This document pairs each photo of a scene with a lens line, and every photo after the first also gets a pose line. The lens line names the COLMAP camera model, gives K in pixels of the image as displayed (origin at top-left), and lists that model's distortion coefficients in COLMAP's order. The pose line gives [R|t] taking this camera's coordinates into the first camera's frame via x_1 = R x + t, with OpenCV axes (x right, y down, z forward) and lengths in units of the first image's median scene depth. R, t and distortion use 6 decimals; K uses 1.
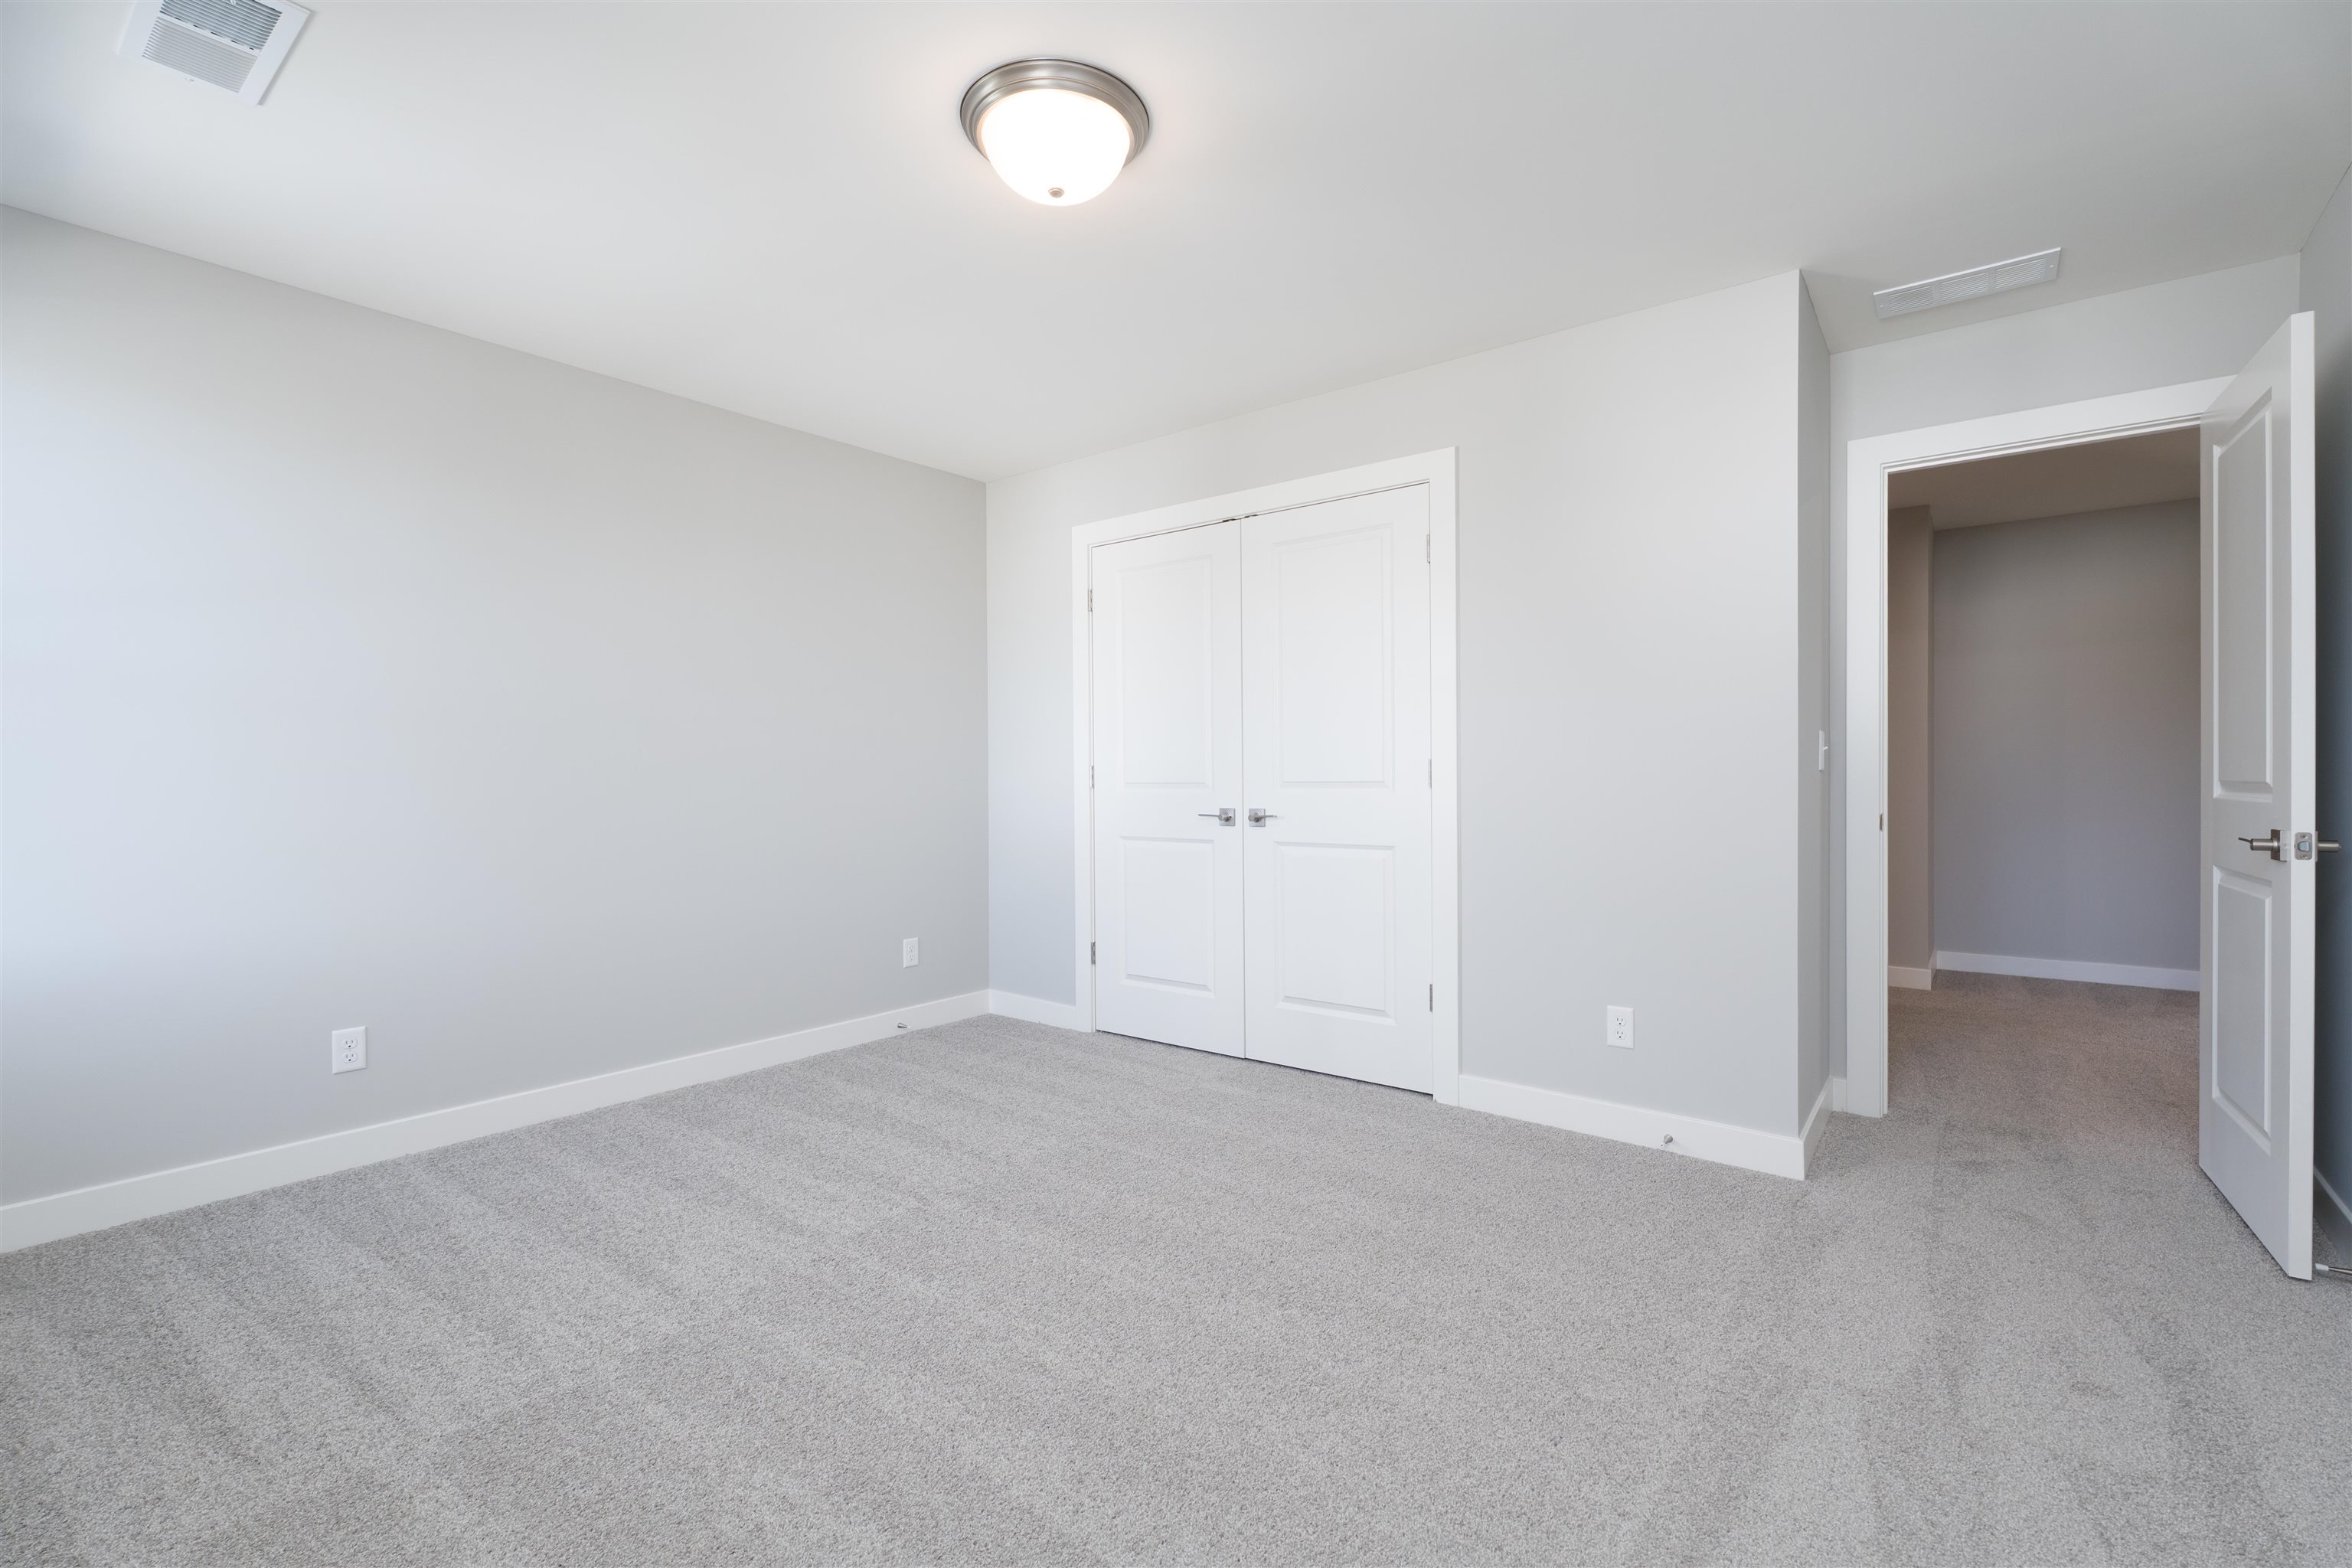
lens RADIAL K [[1068.4, 0, 1190.5], [0, 1068.4, 786.7], [0, 0, 1]] dist [0.001625, -0.000562]
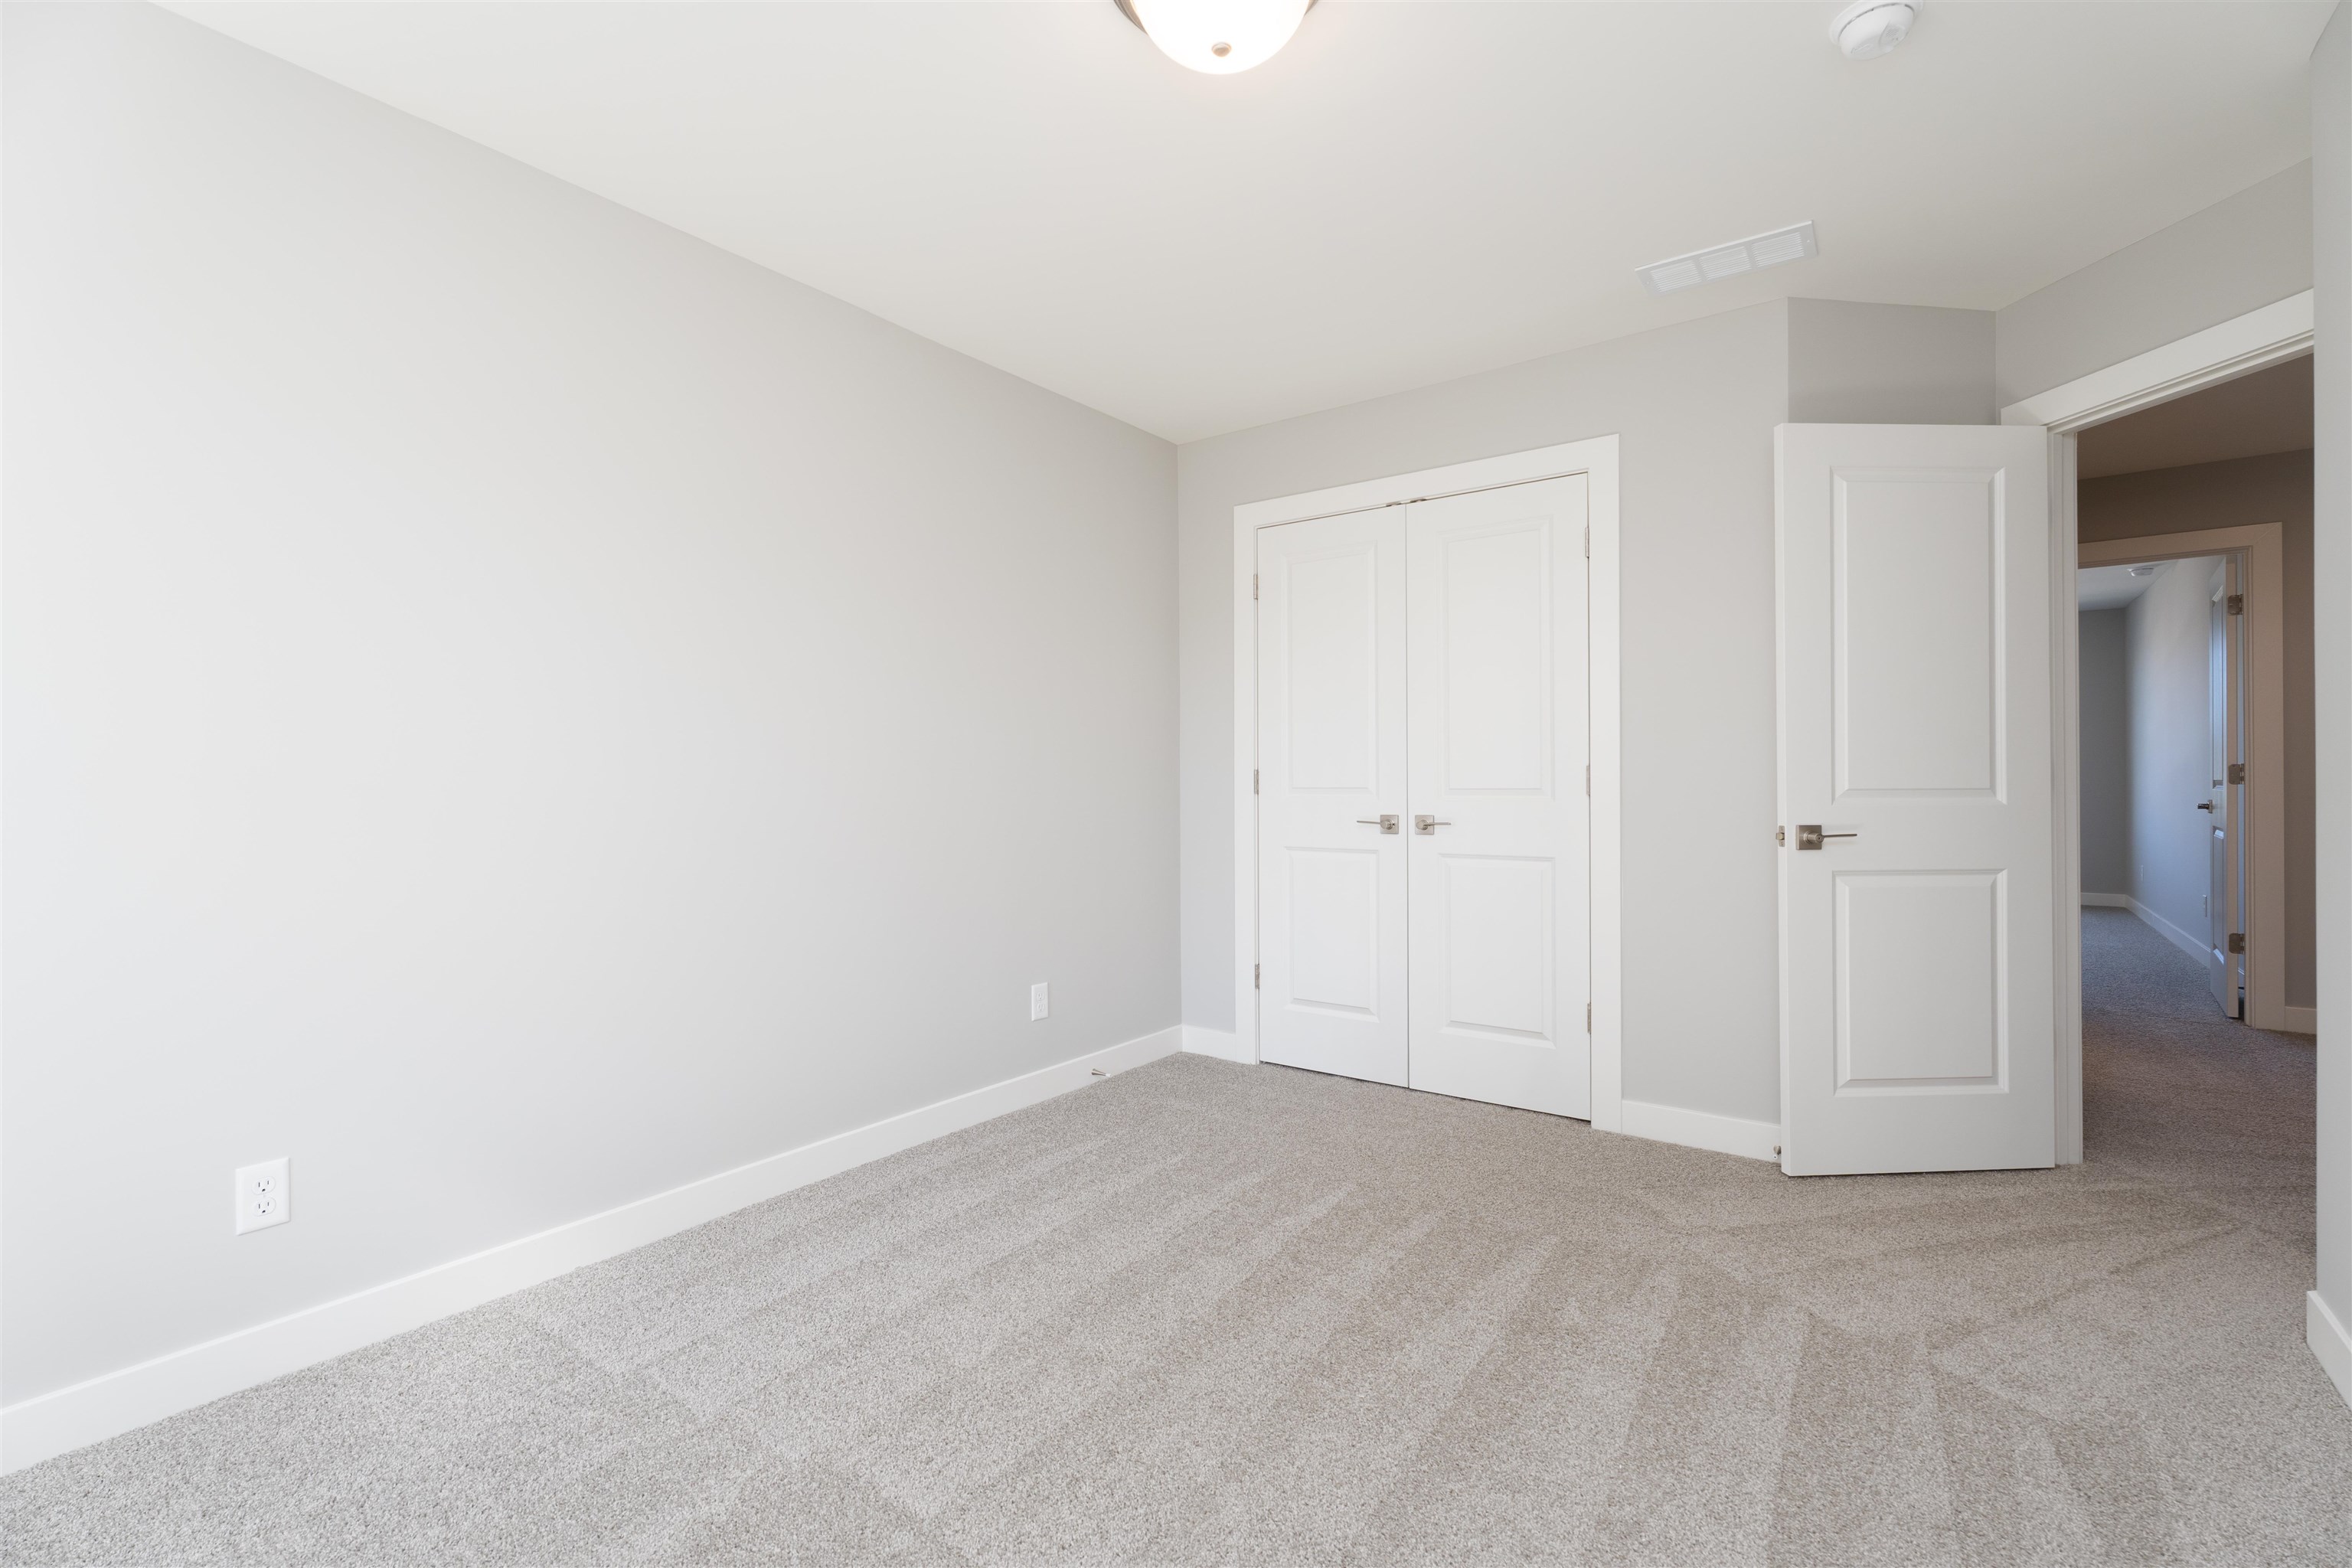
lens RADIAL K [[1016.3, 0, 1231.9], [0, 1016.3, 778.7], [0, 0, 1]] dist [-0.008291, 0.000436]
pose [[0.997448, 0.004289, 0.071262, -0.172055], [-0.003409, 0.999916, -0.012470, -0.000607], [-0.071310, 0.012195, 0.997380, 0.140252]]
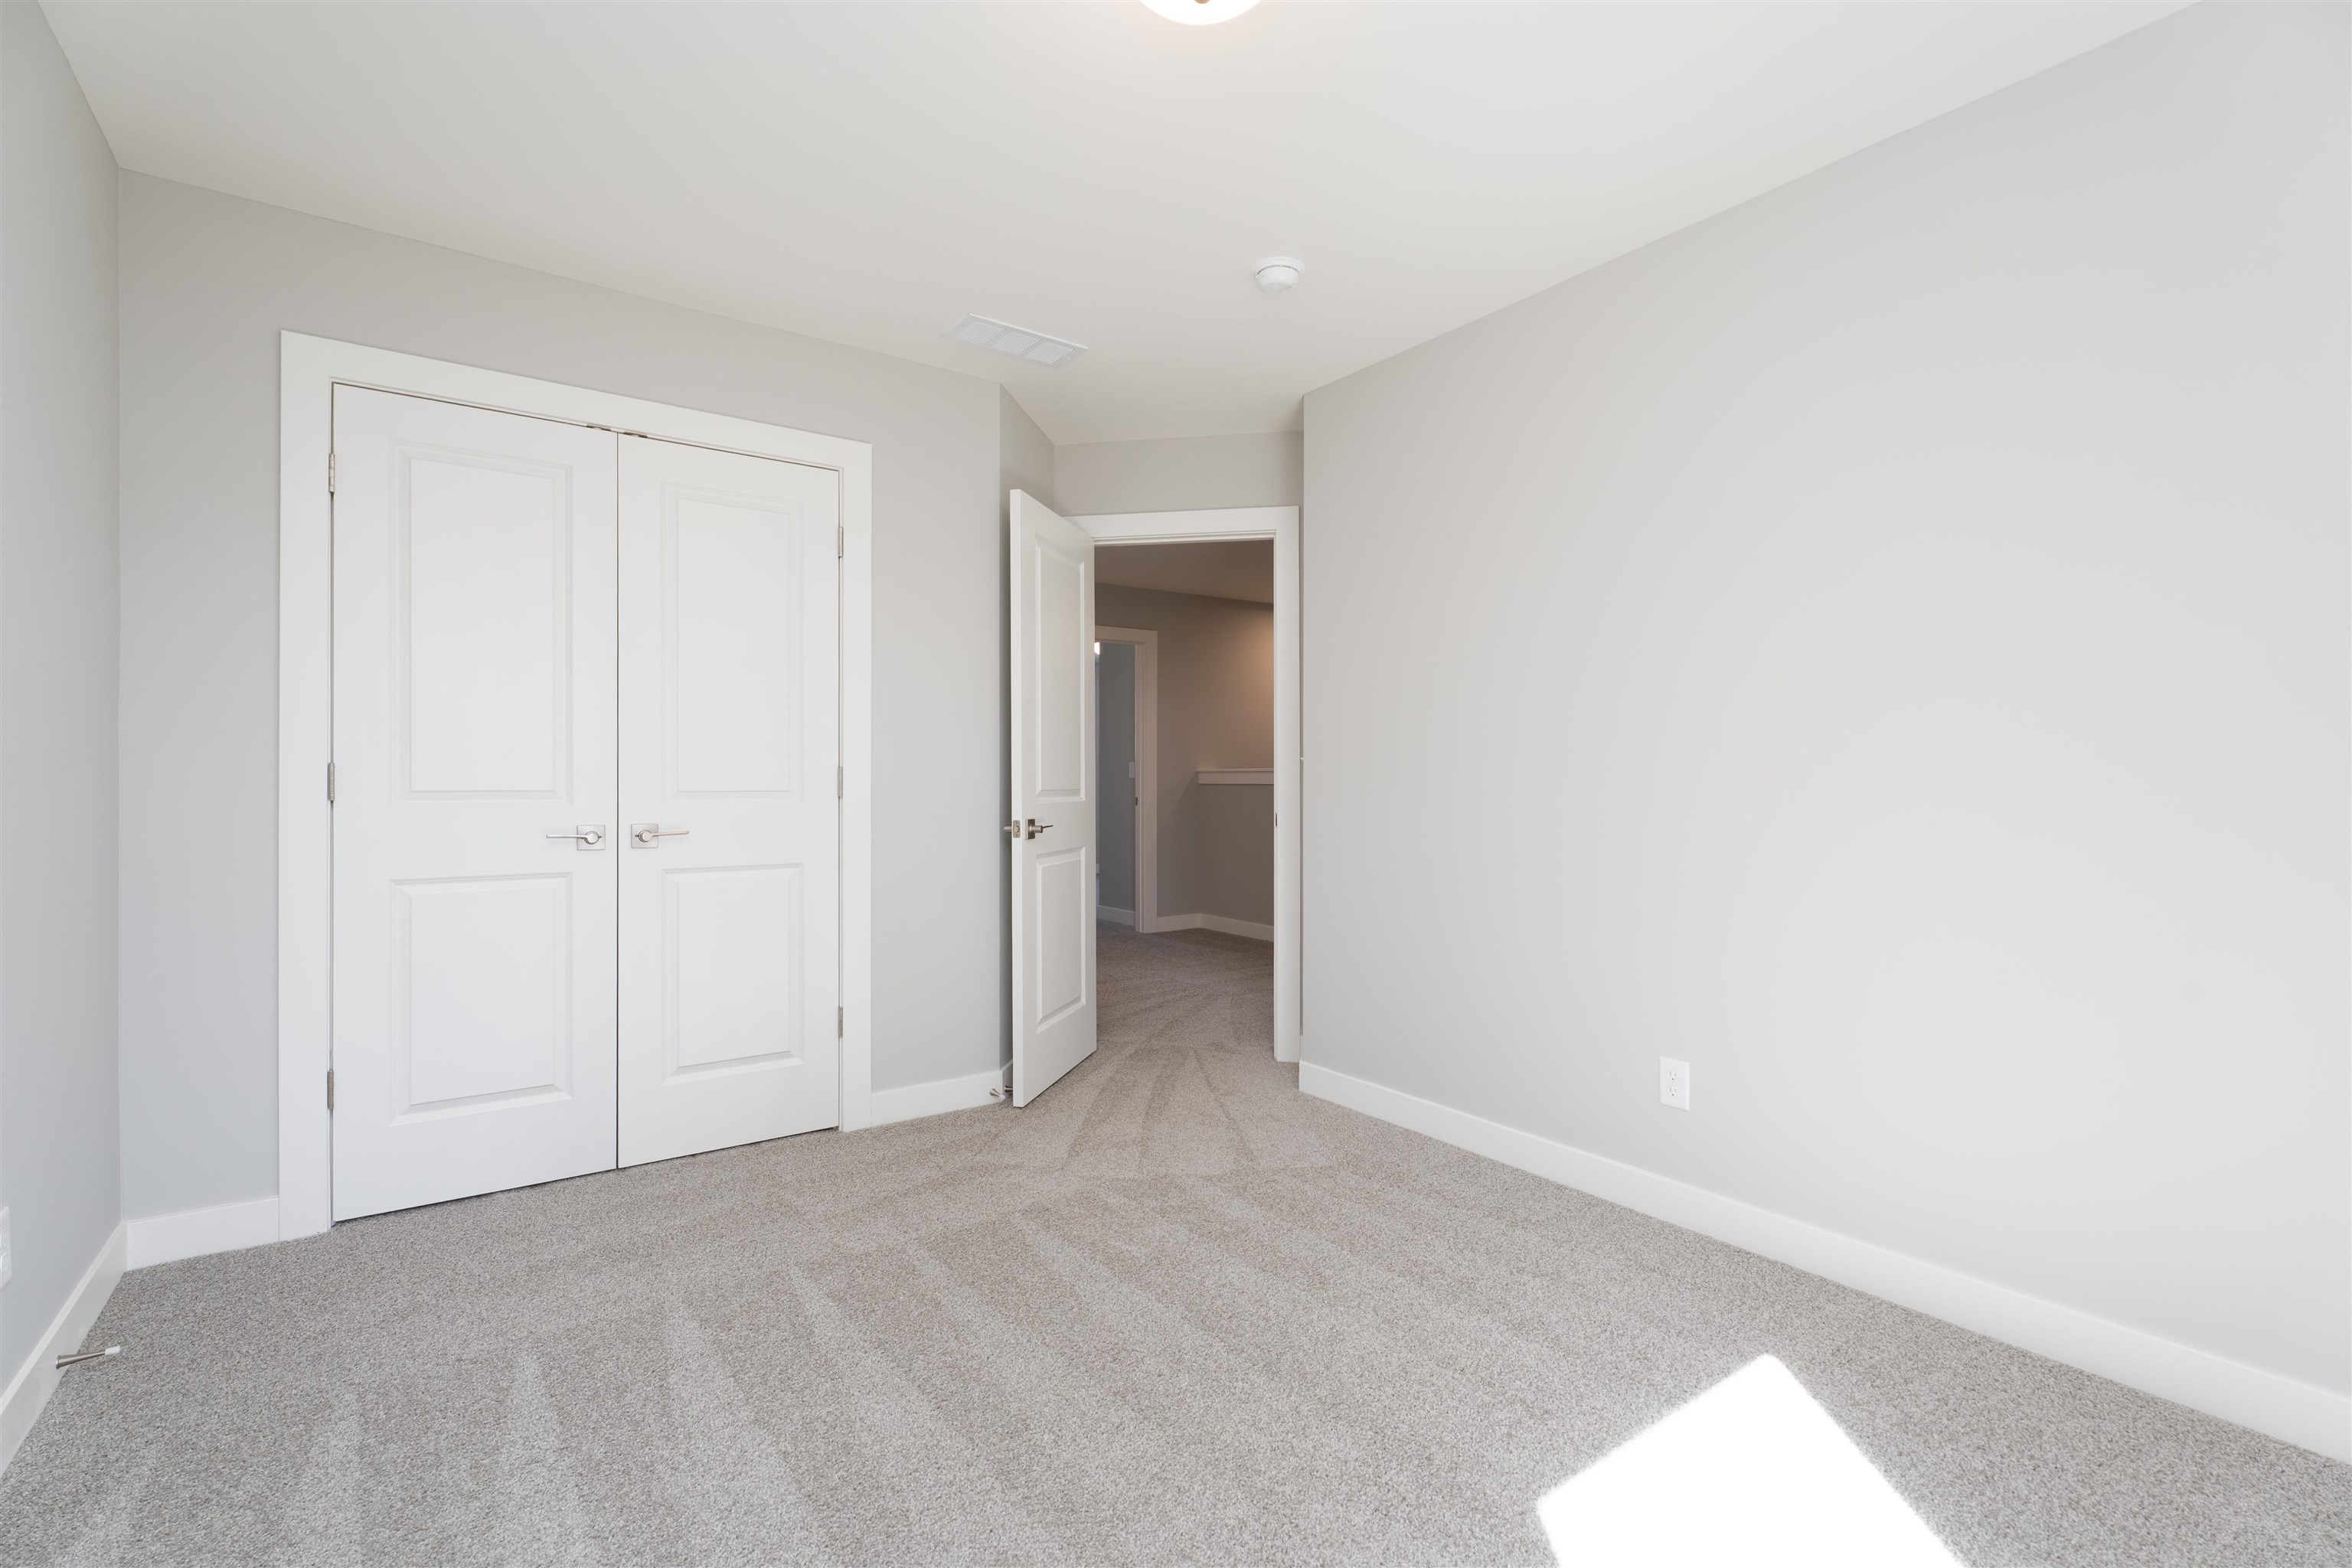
lens RADIAL K [[1016.3, 0, 1130.7], [0, 1016.3, 779.2], [0, 0, 1]] dist [-0.008291, 0.000436]
pose [[0.291404, 0.009739, 0.956550, -0.536135], [0.006726, 0.999903, -0.012230, -0.001382], [-0.956576, 0.009998, 0.291310, 0.478409]]
